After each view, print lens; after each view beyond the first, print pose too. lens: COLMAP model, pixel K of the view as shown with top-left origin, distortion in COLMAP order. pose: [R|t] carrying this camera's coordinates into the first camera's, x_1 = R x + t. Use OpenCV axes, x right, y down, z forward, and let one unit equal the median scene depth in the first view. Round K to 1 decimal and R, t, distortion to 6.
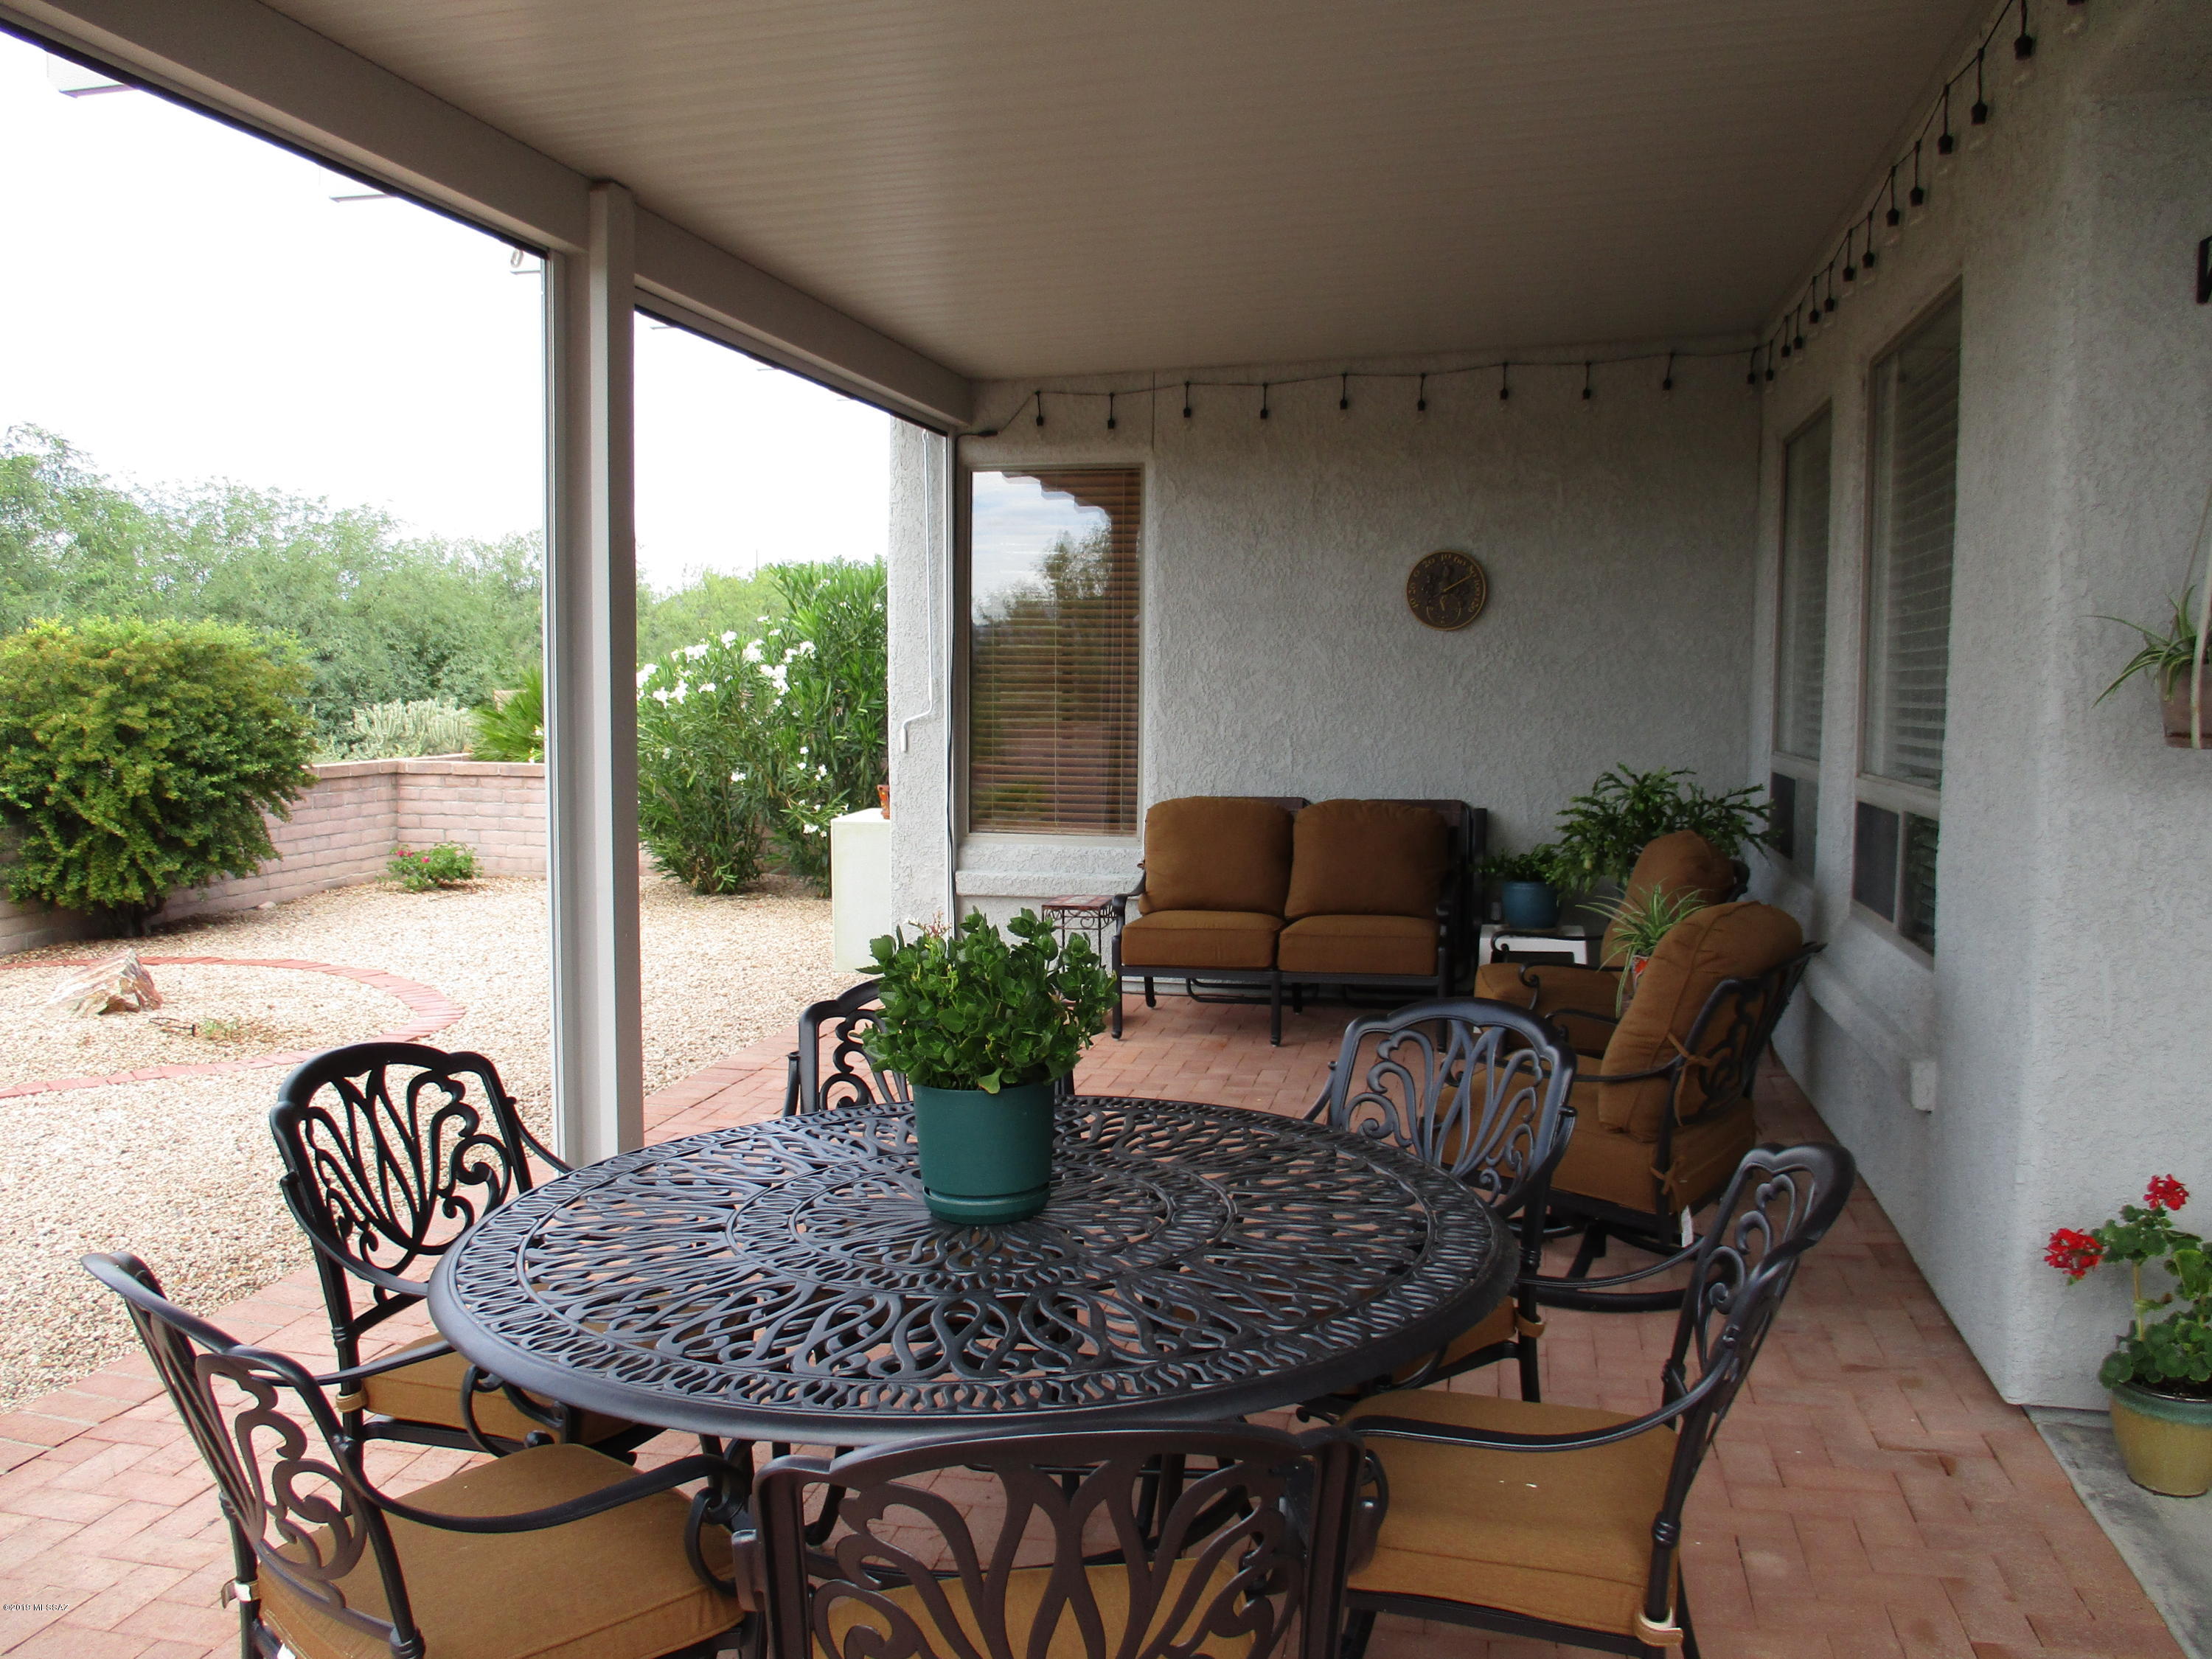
lens RADIAL K [[1821.3, 0, 1094.5], [0, 1821.3, 833.3], [0, 0, 1]] dist [-0.037678, 0.010396]
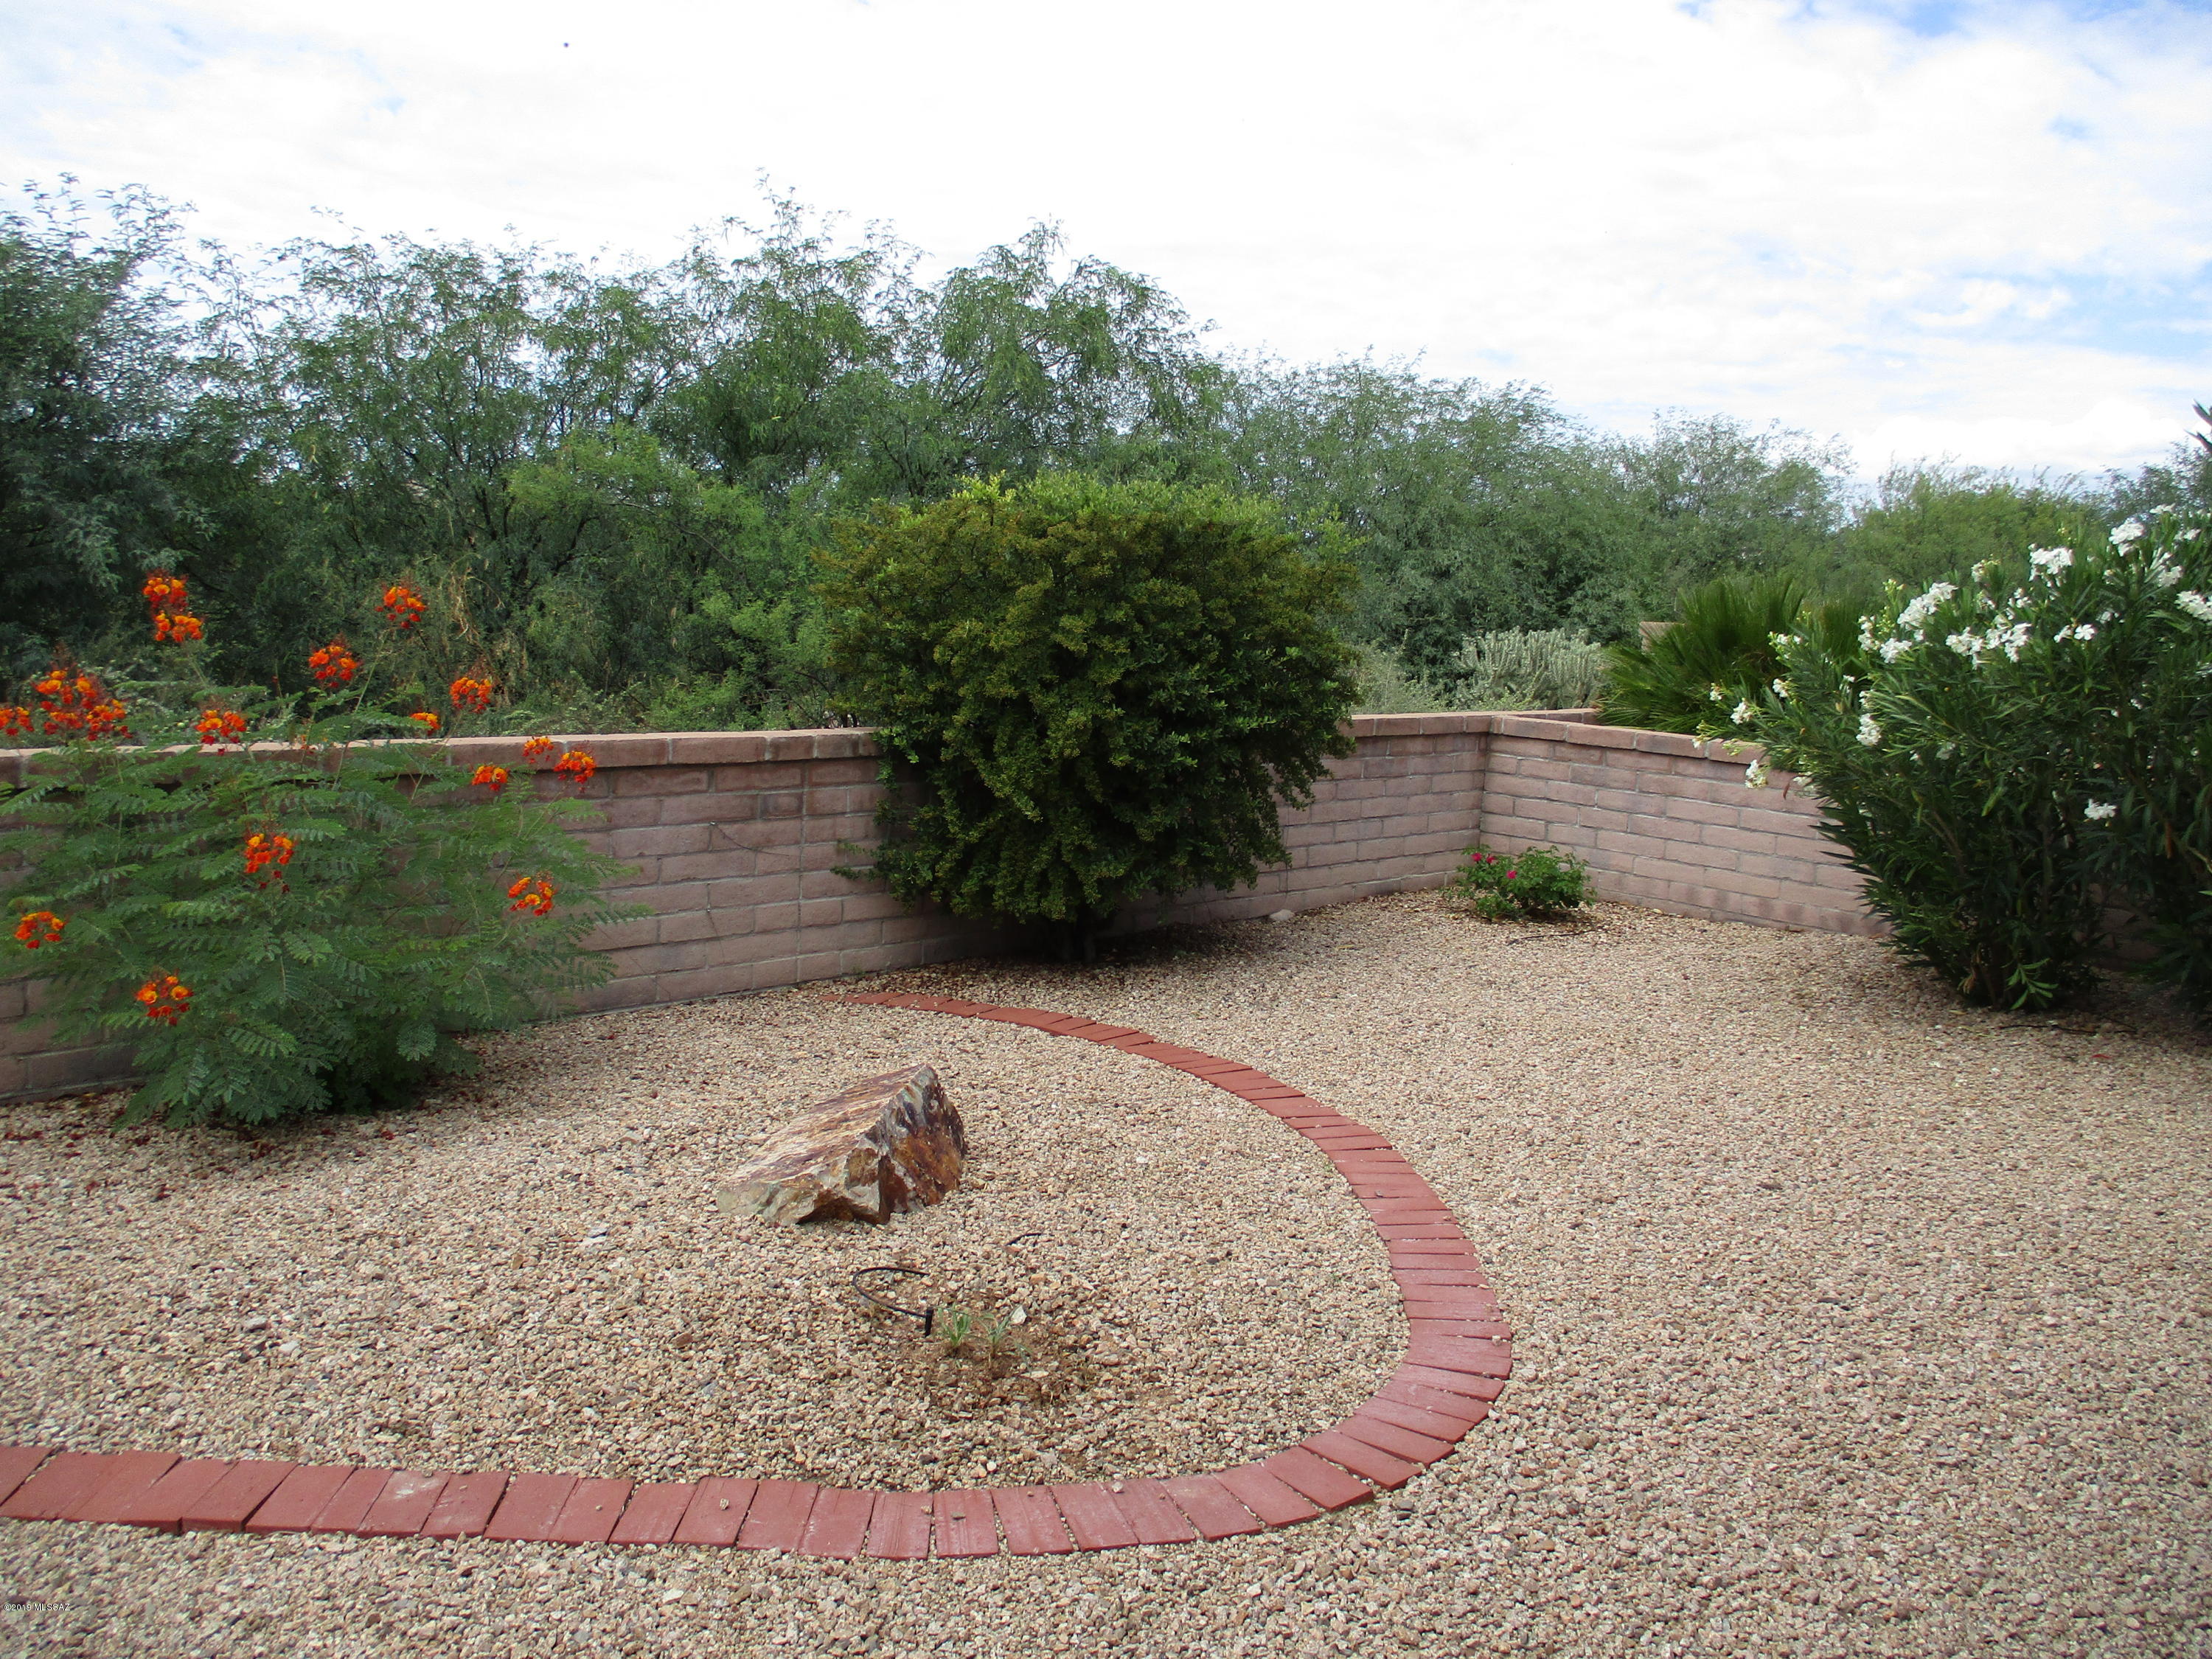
lens RADIAL K [[1821.3, 0, 1094.5], [0, 1821.3, 833.3], [0, 0, 1]] dist [-0.037678, 0.010396]
pose [[0.822188, 0.110261, -0.558434, -0.144840], [-0.090640, 0.993902, 0.062793, -0.031090], [0.561953, -0.001011, 0.827169, 0.422247]]
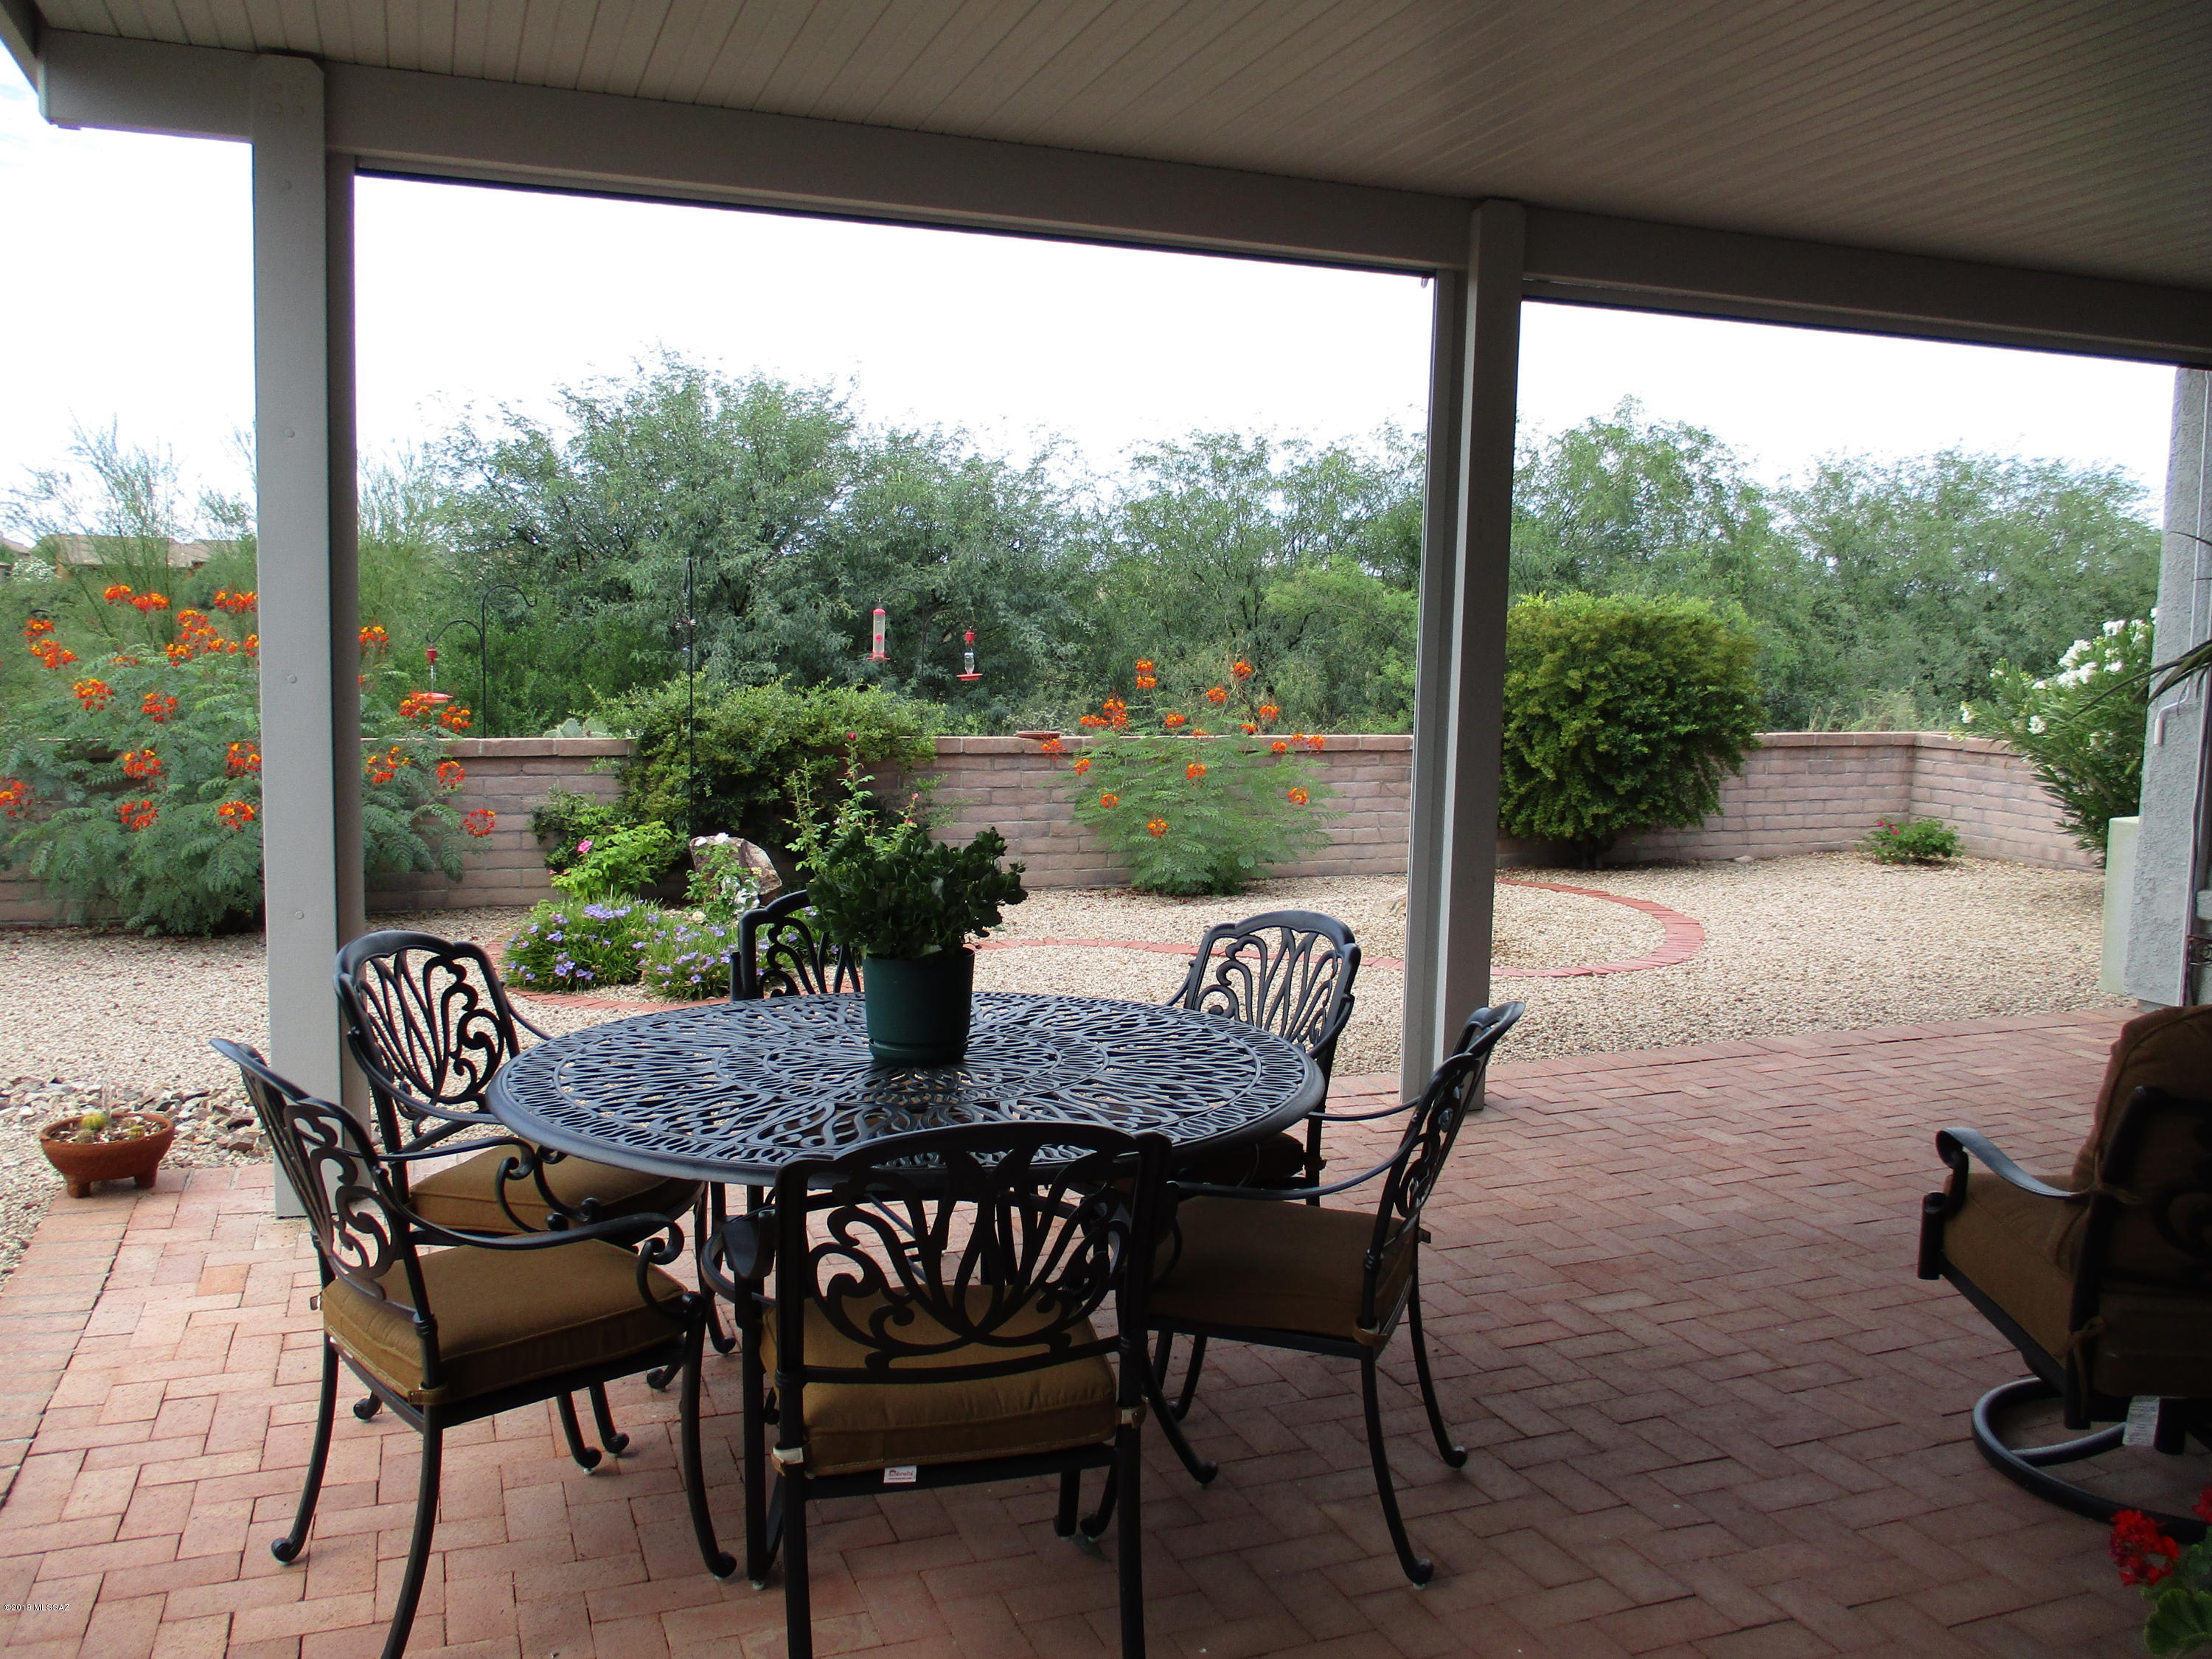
lens RADIAL K [[1798.5, 0, 1063.3], [0, 1798.5, 818.8], [0, 0, 1]] dist [-0.067568, 0.001957]
pose [[0.538263, 0.091778, -0.837764, 0.231664], [-0.083873, 0.994951, 0.055110, -0.009187], [0.838593, 0.040602, 0.543244, 0.089106]]
